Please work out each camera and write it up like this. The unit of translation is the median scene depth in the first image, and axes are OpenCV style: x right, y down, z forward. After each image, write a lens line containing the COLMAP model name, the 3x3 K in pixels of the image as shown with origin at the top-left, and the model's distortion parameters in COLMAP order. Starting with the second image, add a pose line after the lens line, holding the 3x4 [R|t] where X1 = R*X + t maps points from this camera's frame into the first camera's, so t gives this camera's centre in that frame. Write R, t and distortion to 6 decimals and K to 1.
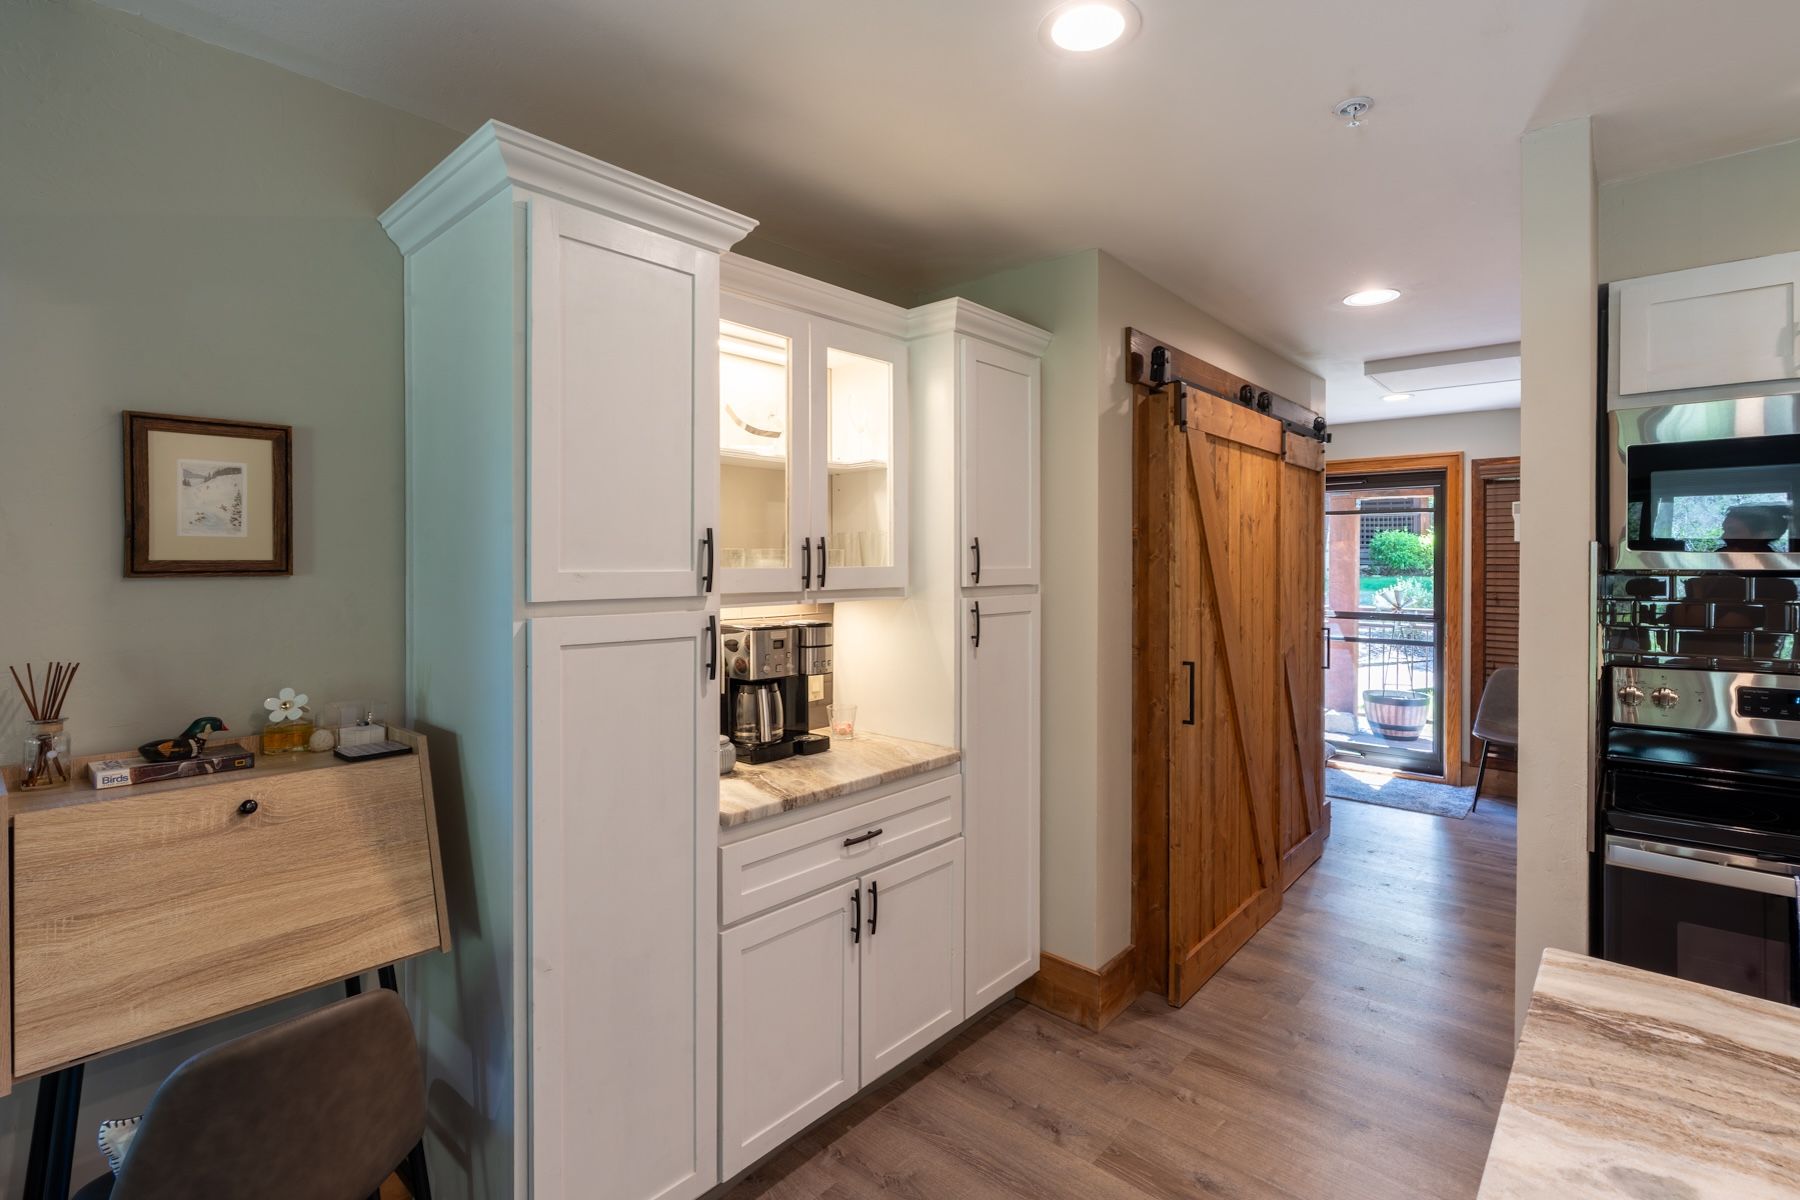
lens RADIAL K [[860.6, 0, 881.5], [0, 860.6, 562.7], [0, 0, 1]] dist [-0.021280, 0.005740]
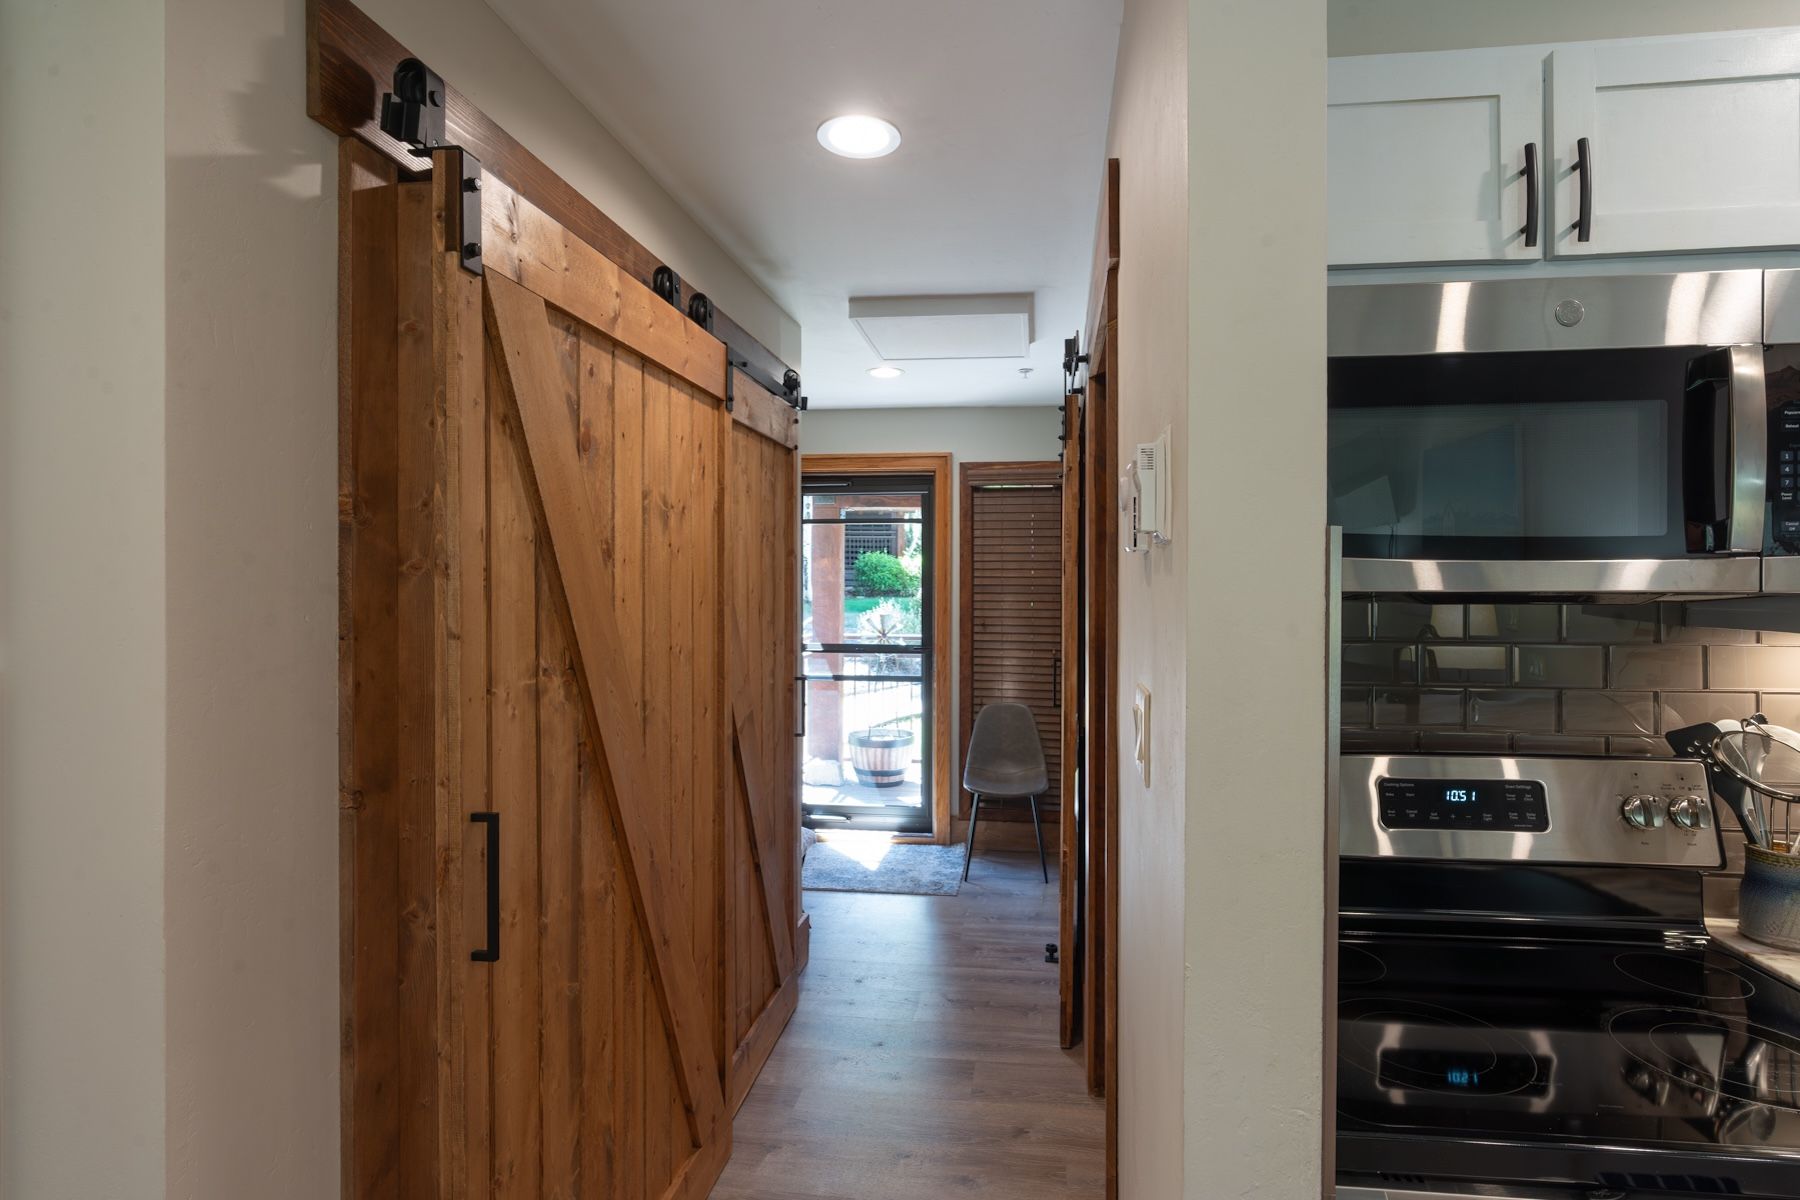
lens RADIAL K [[750.7, 0, 896.6], [0, 750.7, 587.4], [0, 0, 1]] dist [0.017493, 0.000110]
pose [[0.838694, -0.003582, 0.544591, 0.234724], [0.001908, 0.999992, 0.003640, 0.001722], [-0.544599, -0.002014, 0.838694, 0.414070]]
